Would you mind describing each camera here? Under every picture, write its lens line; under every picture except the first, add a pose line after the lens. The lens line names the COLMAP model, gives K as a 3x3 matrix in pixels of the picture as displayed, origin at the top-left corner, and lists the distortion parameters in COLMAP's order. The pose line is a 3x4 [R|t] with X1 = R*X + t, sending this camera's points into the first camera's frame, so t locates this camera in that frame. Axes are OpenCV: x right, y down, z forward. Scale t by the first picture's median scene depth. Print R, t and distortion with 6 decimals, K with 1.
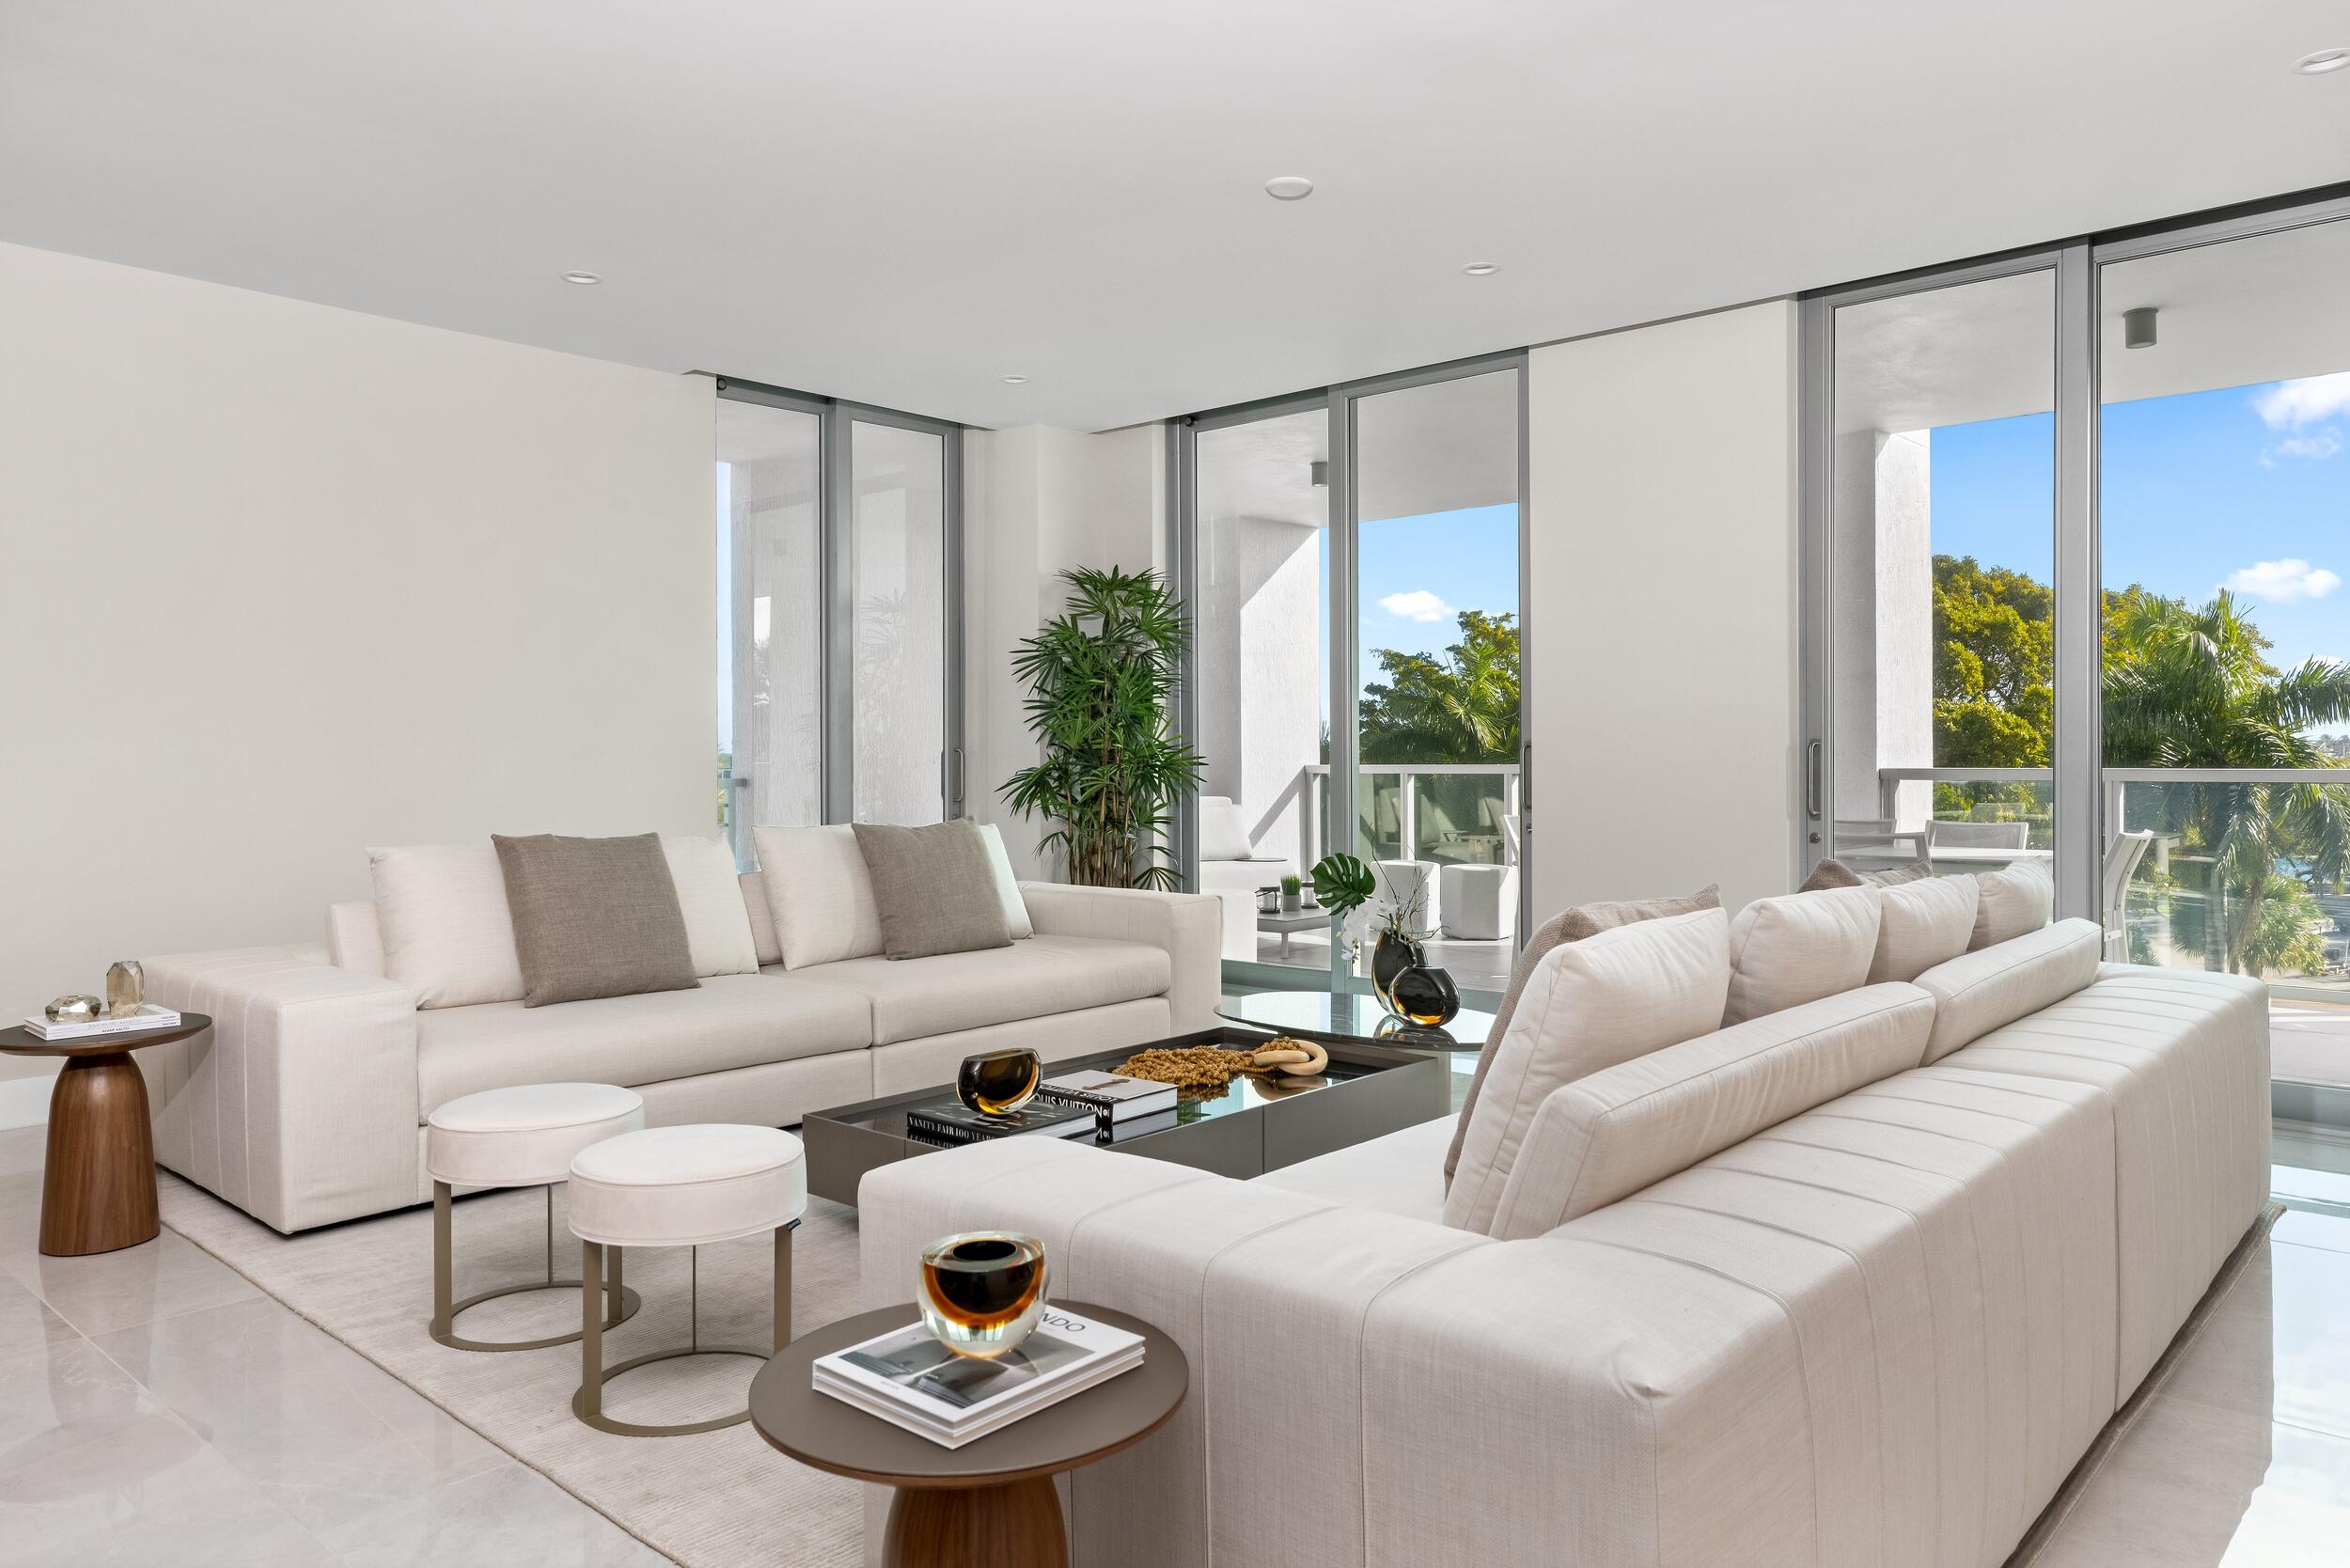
lens RADIAL K [[1608.1, 0, 1165.5], [0, 1608.1, 753.5], [0, 0, 1]] dist [-0.002327, -0.001166]
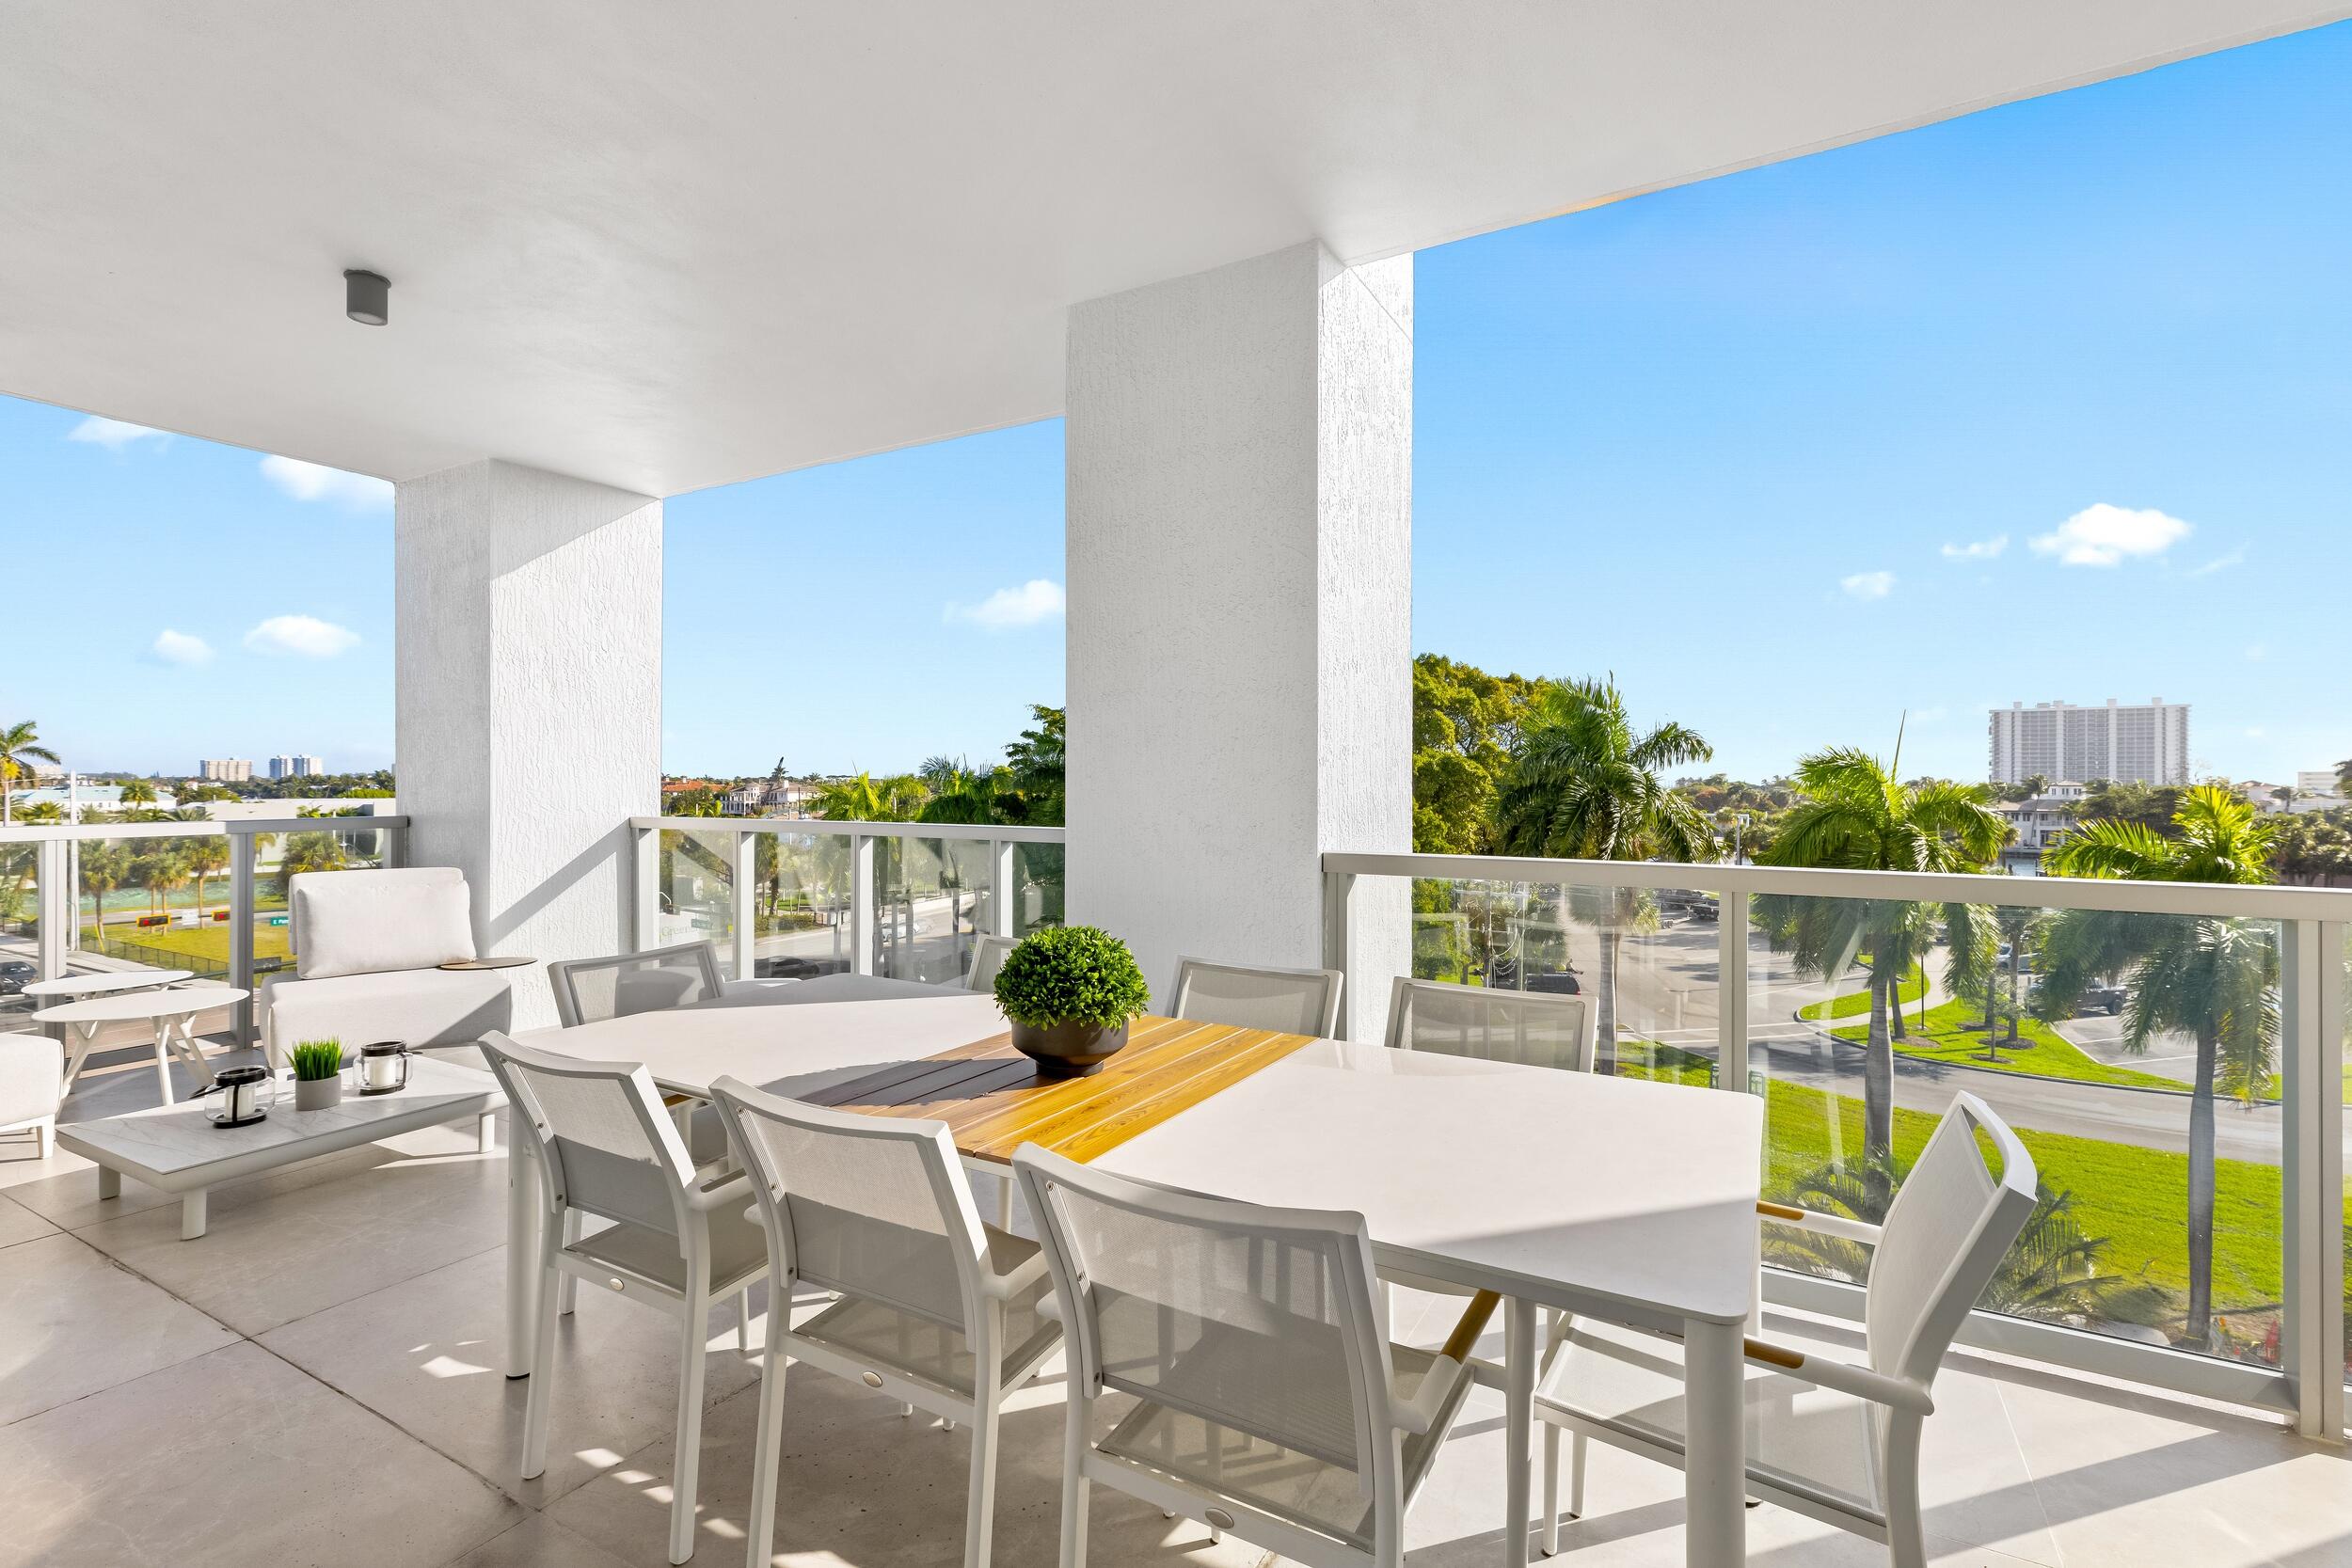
lens RADIAL K [[1078.9, 0, 1176.0], [0, 1078.9, 784.0], [0, 0, 1]] dist [0.001615, 0.000209]
pose [[0.975659, 0.007708, 0.219156, 0.064193], [-0.008465, 0.999961, 0.002513, -0.003179], [-0.219129, -0.004307, 0.975686, 0.132625]]
